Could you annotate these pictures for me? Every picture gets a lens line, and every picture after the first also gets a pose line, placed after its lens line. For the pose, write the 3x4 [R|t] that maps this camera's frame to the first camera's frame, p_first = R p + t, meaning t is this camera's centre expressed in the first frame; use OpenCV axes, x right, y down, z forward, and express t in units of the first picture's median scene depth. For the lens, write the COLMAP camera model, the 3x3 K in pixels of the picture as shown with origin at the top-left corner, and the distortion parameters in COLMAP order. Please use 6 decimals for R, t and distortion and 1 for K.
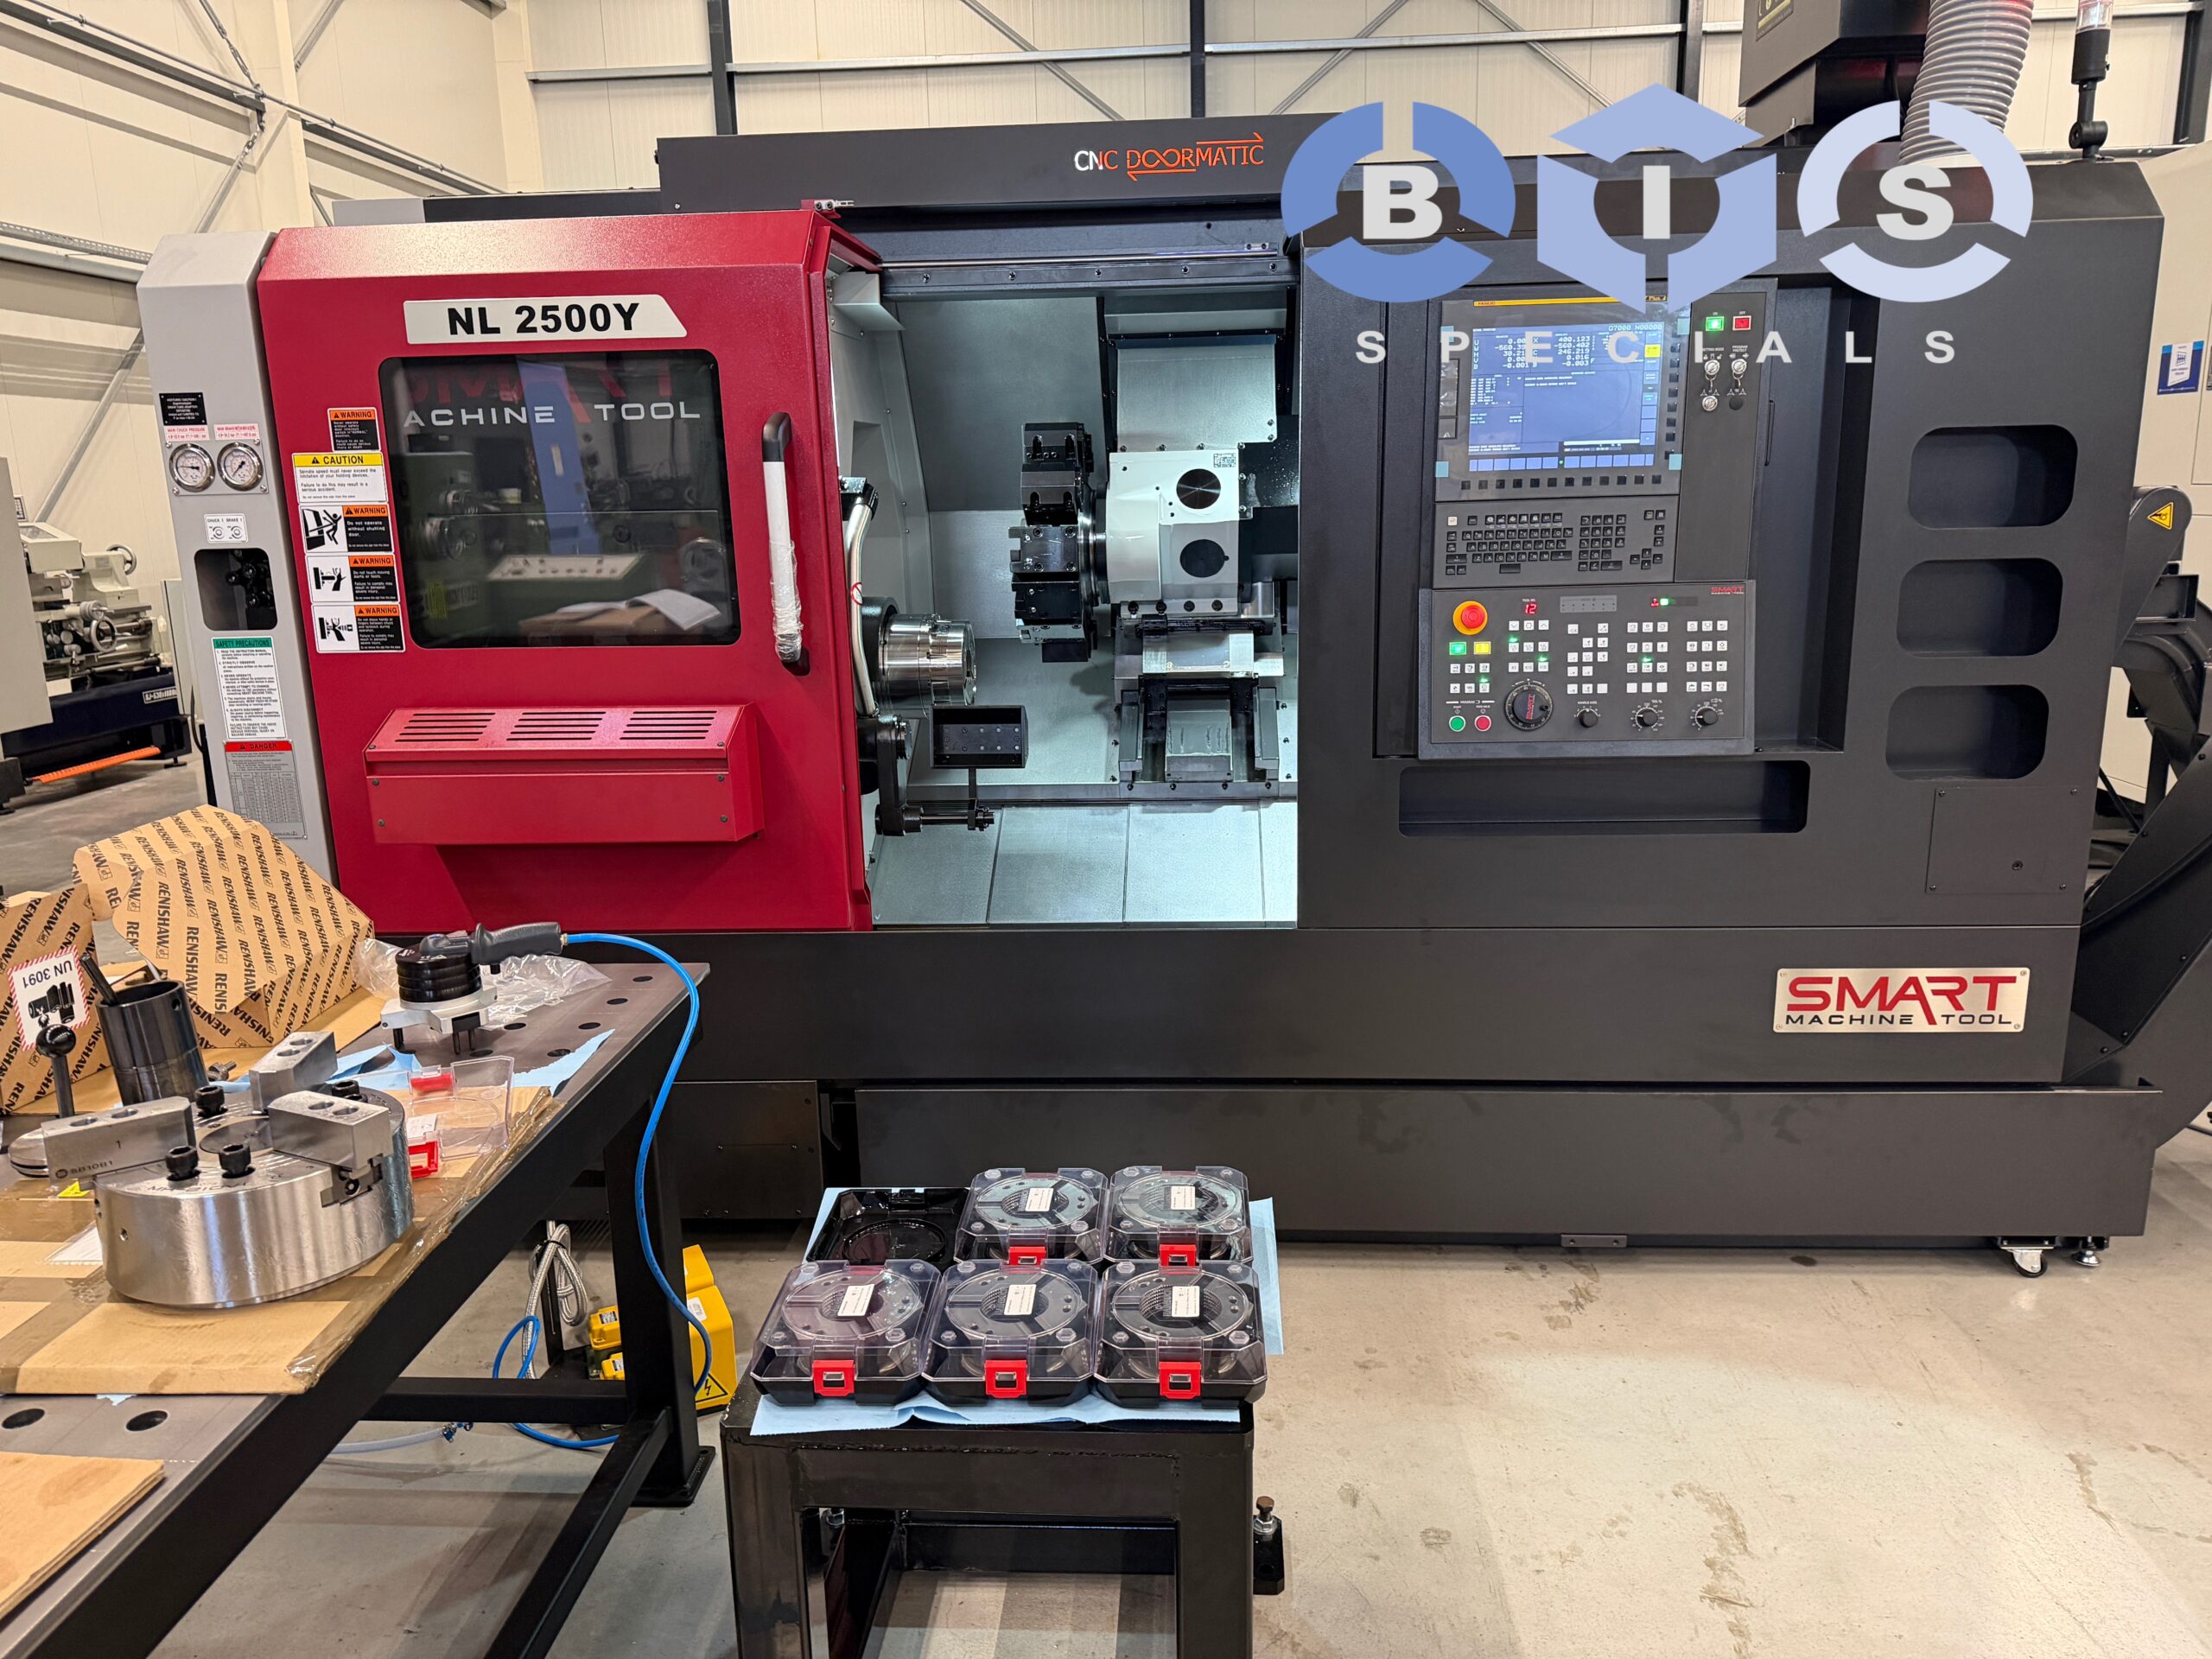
lens RADIAL K [[1543.1, 0, 1108.7], [0, 1543.1, 824.2], [0, 0, 1]] dist [0.022024, -0.034754]
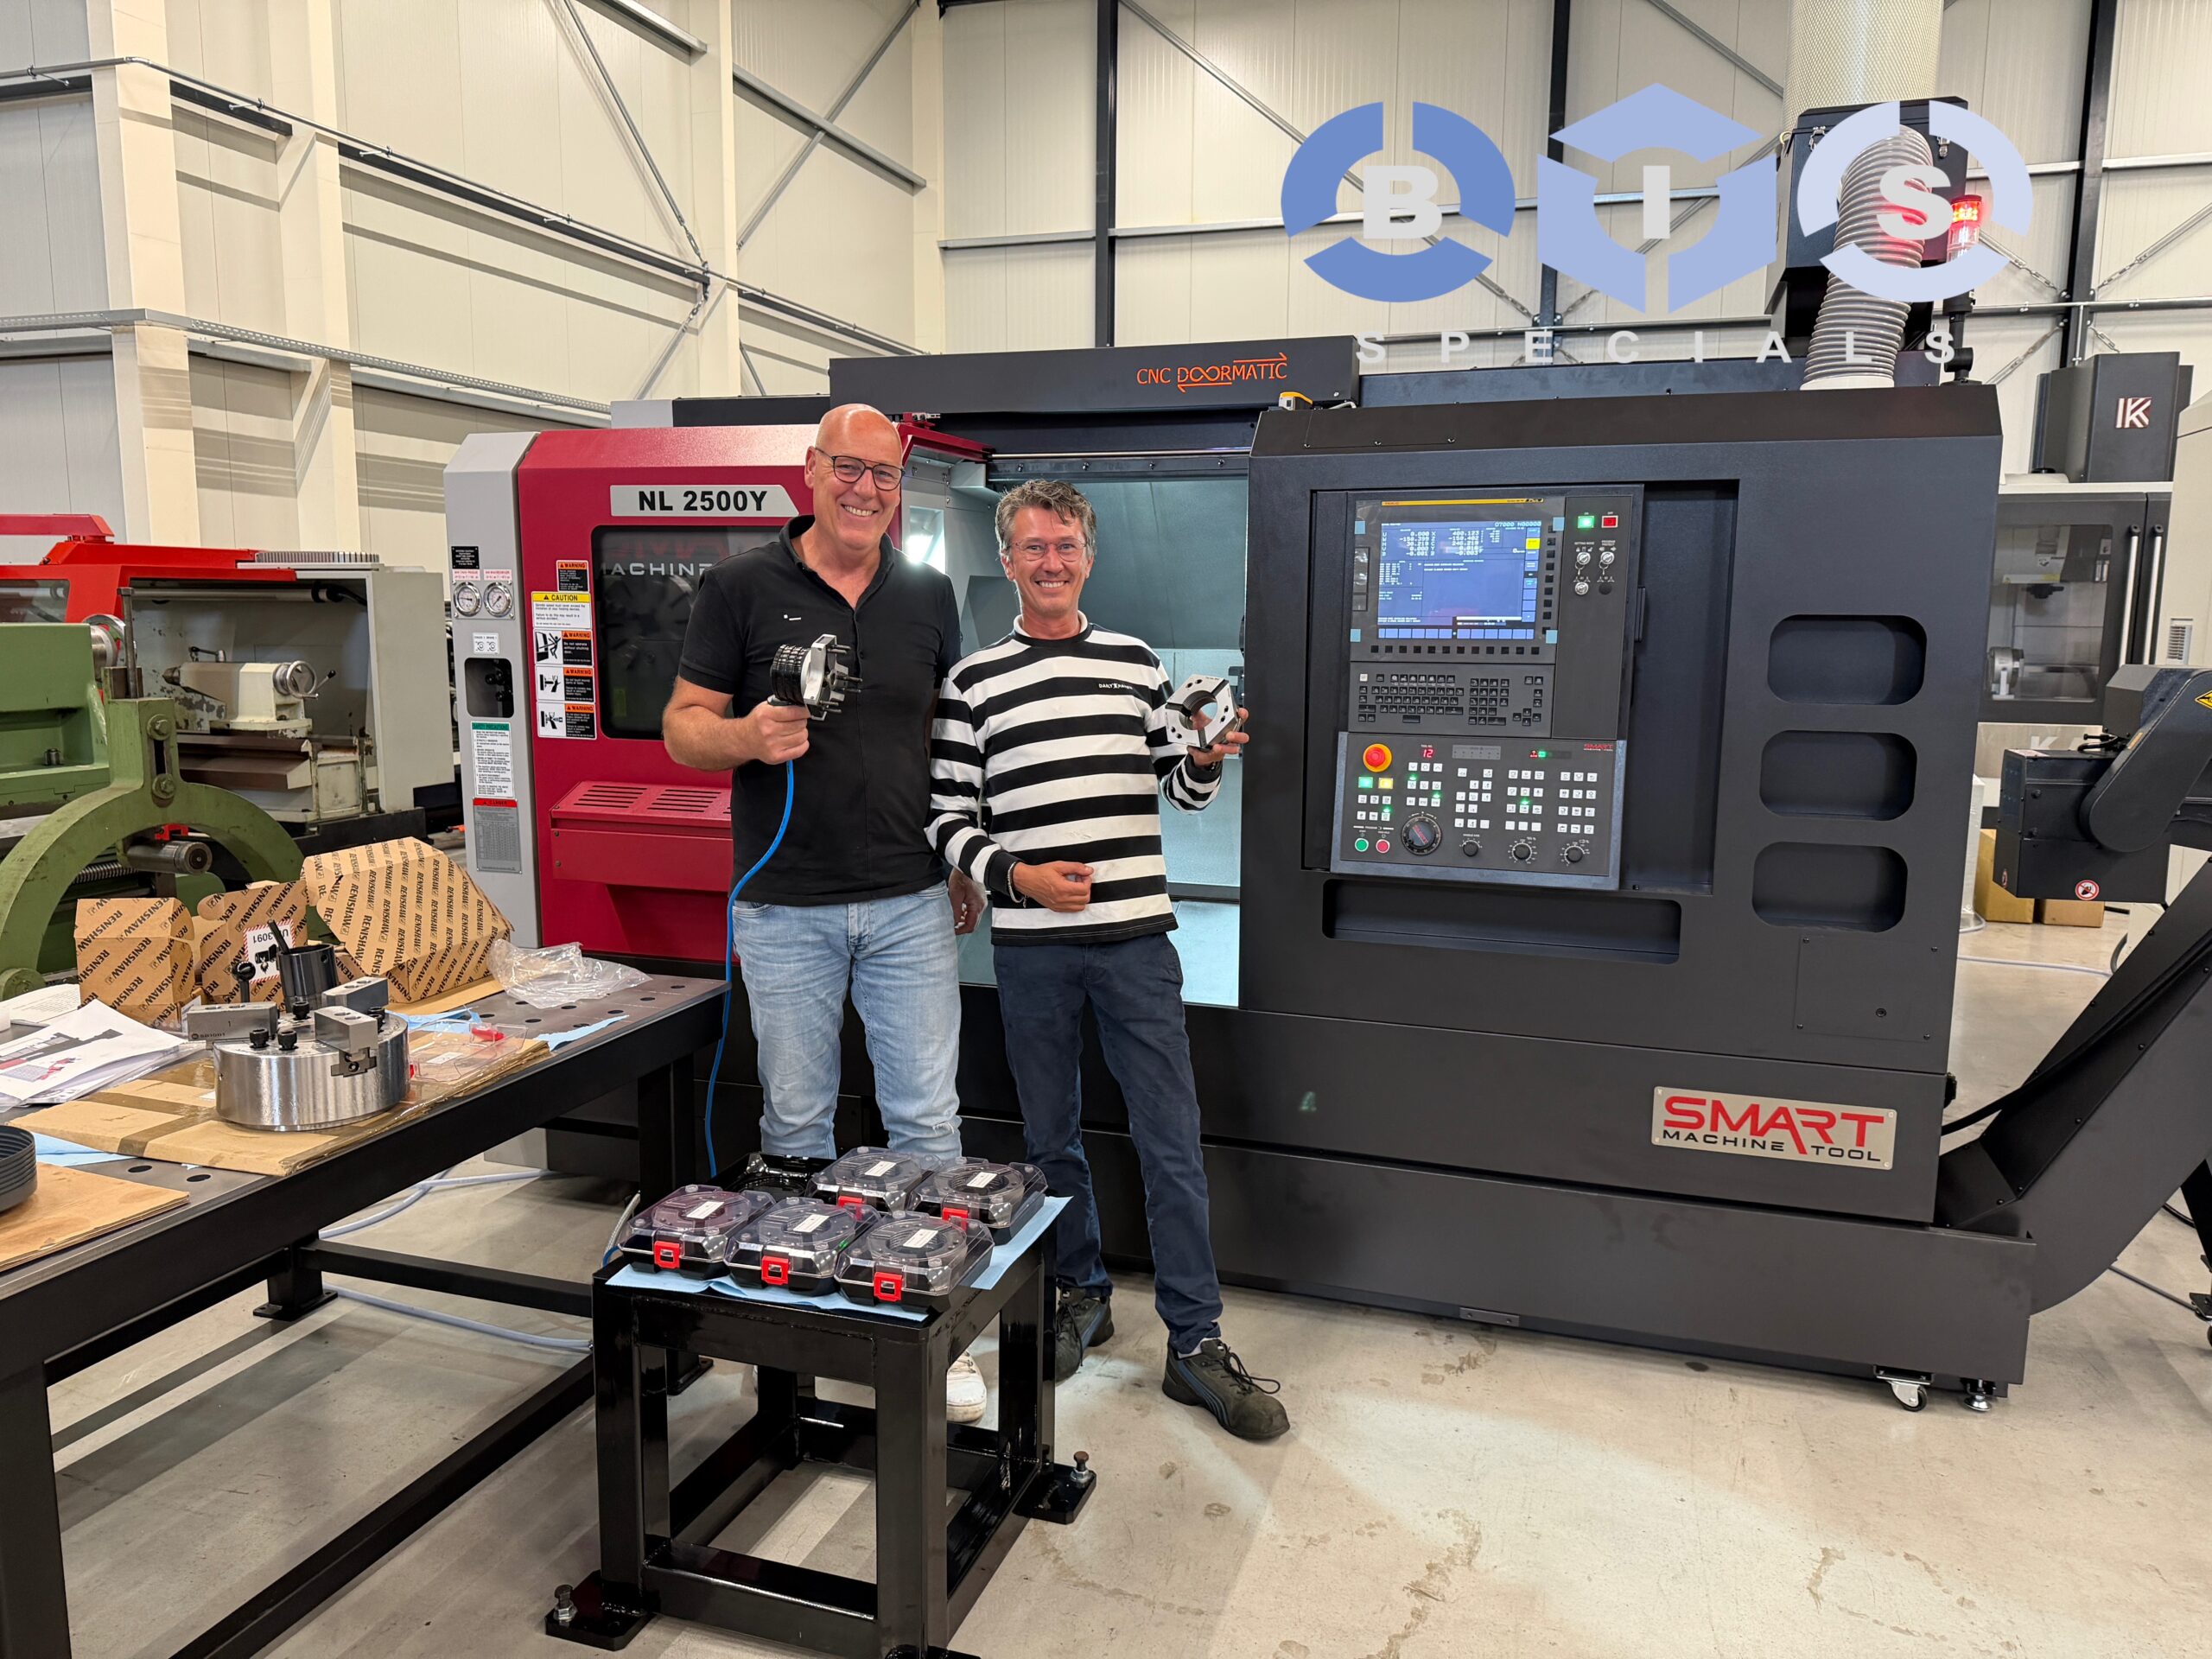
lens RADIAL K [[1543.1, 0, 1114.5], [0, 1543.1, 818.9], [0, 0, 1]] dist [0.022024, -0.034754]
pose [[0.968081, 0.065625, -0.241893, 0.313075], [-0.084365, 0.994116, -0.067936, 0.010474], [0.236011, 0.086175, 0.967922, -0.188050]]
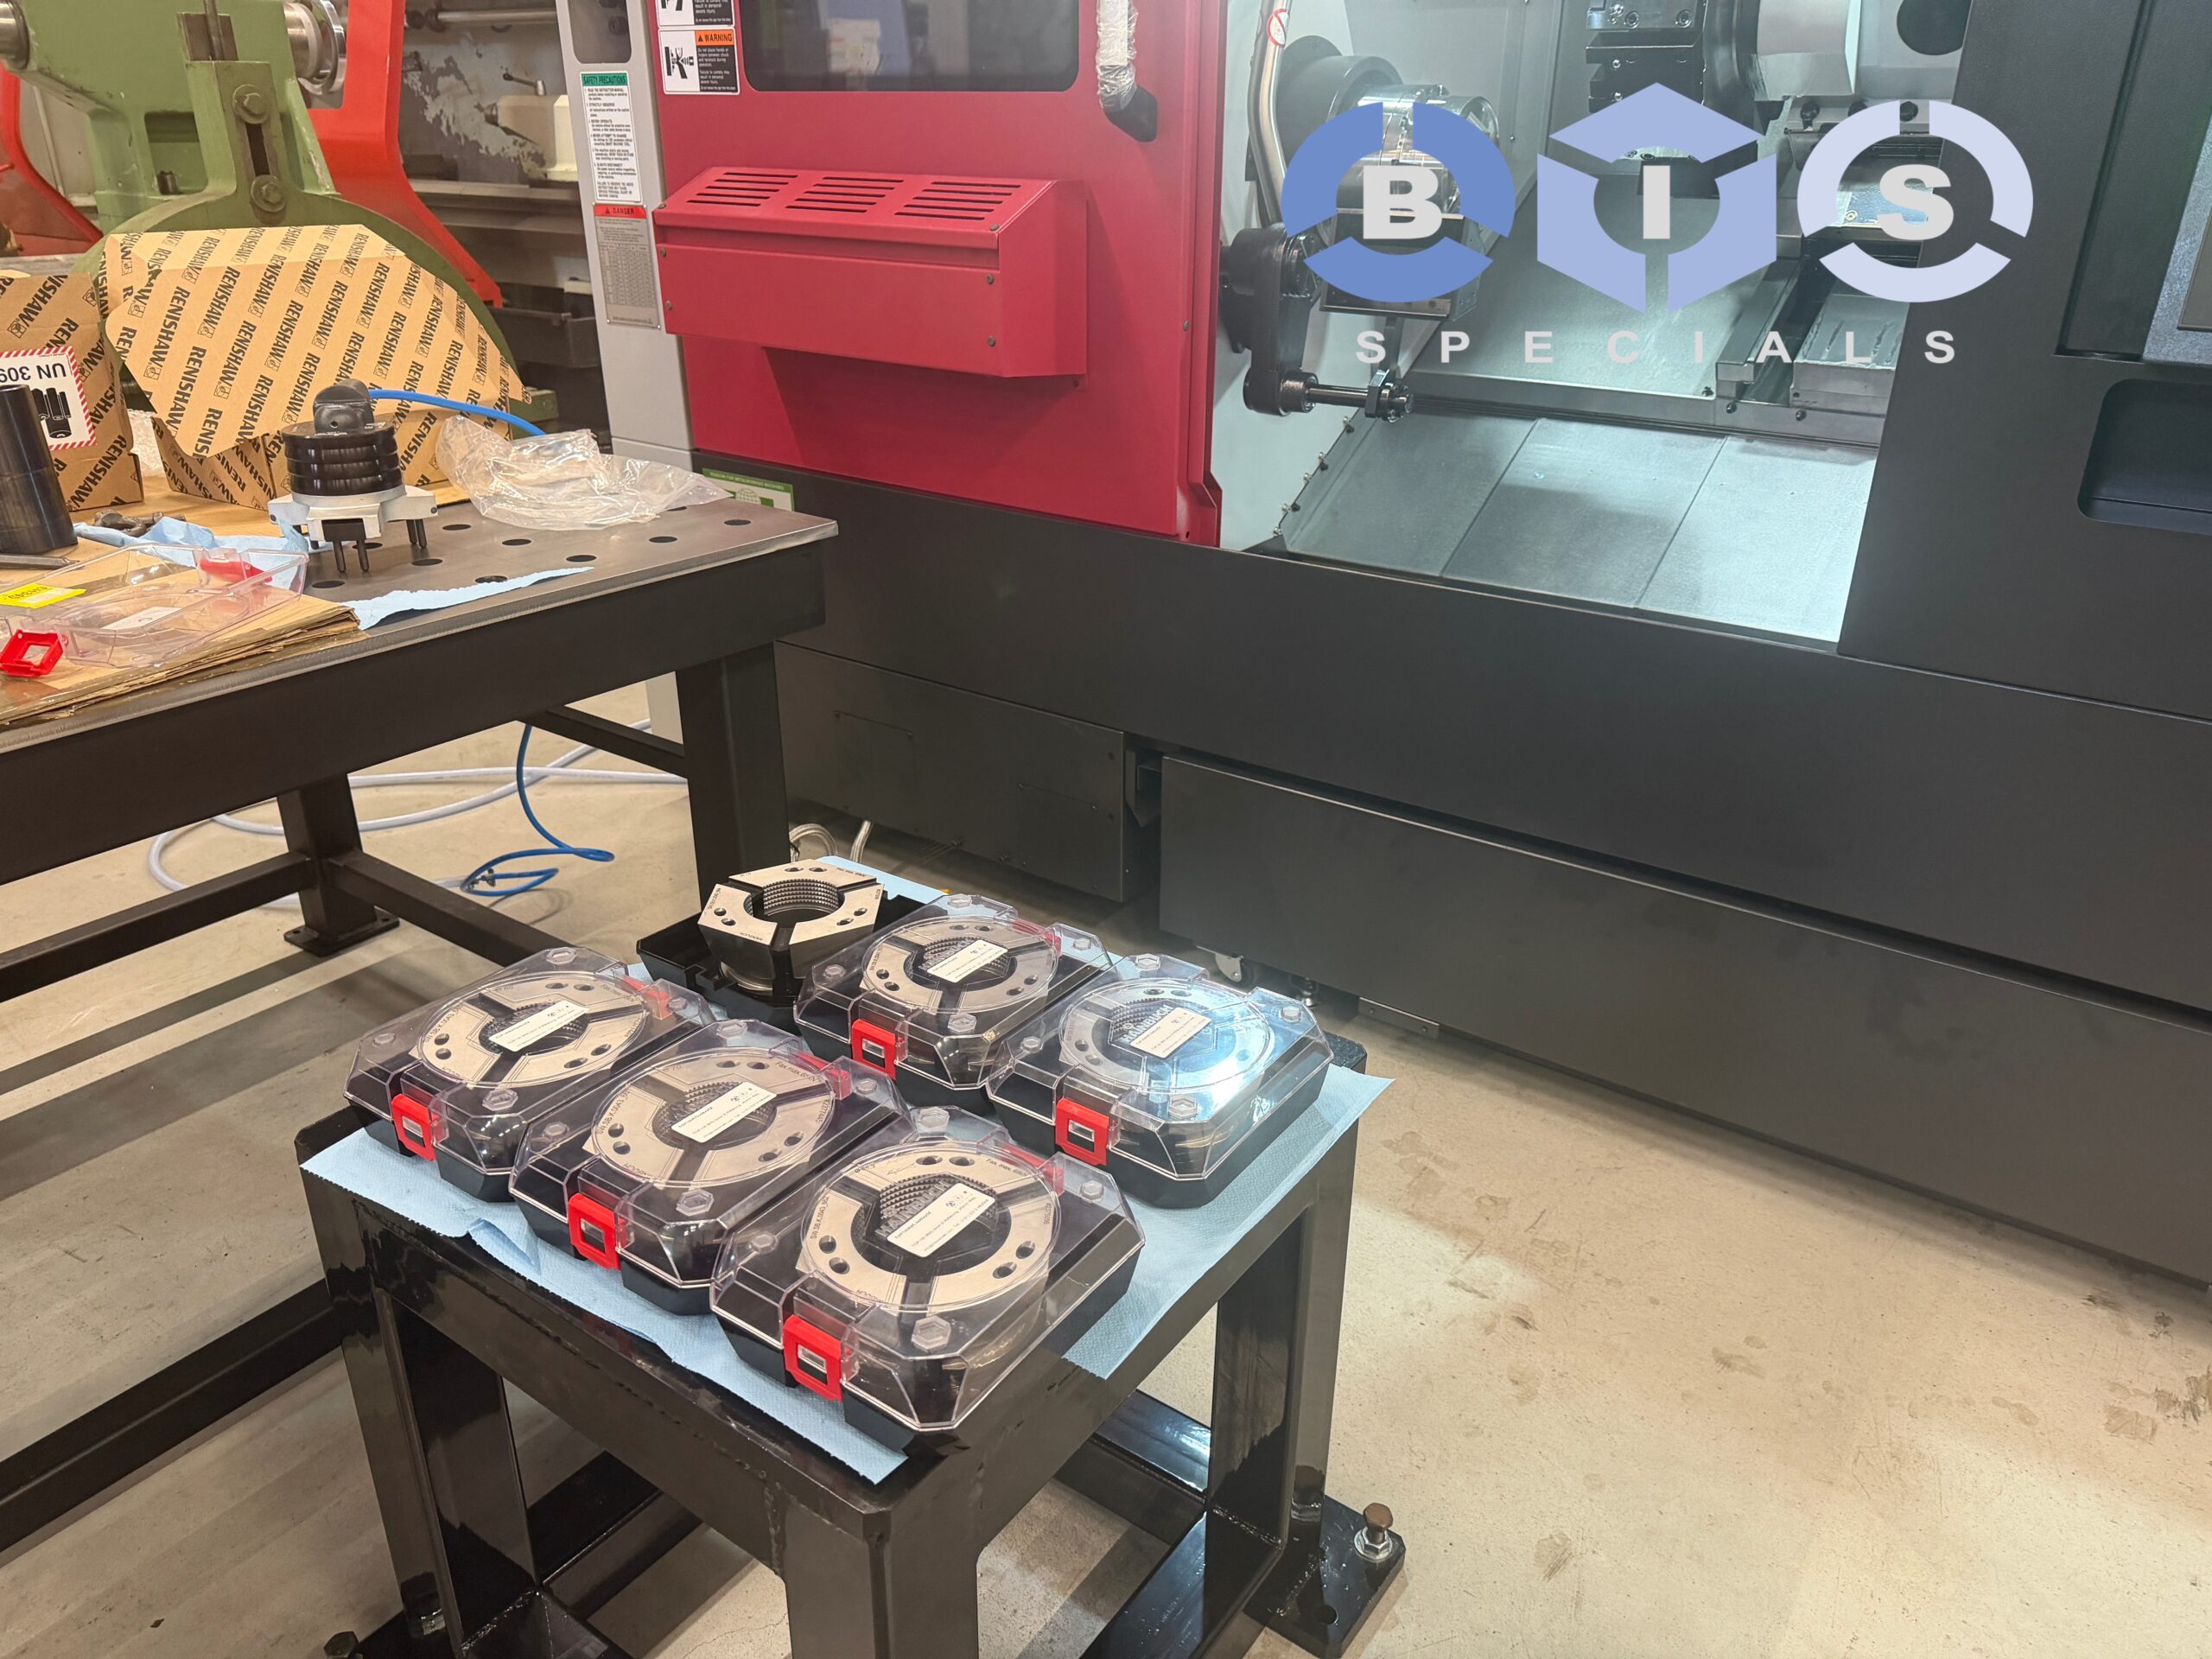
lens RADIAL K [[1543.1, 0, 1103.8], [0, 1543.1, 843.3], [0, 0, 1]] dist [0.022024, -0.034754]
pose [[0.843943, 0.254309, -0.472321, 0.186756], [-0.142856, 0.955236, 0.259067, 0.025367], [0.517061, -0.151164, 0.842495, 0.361677]]
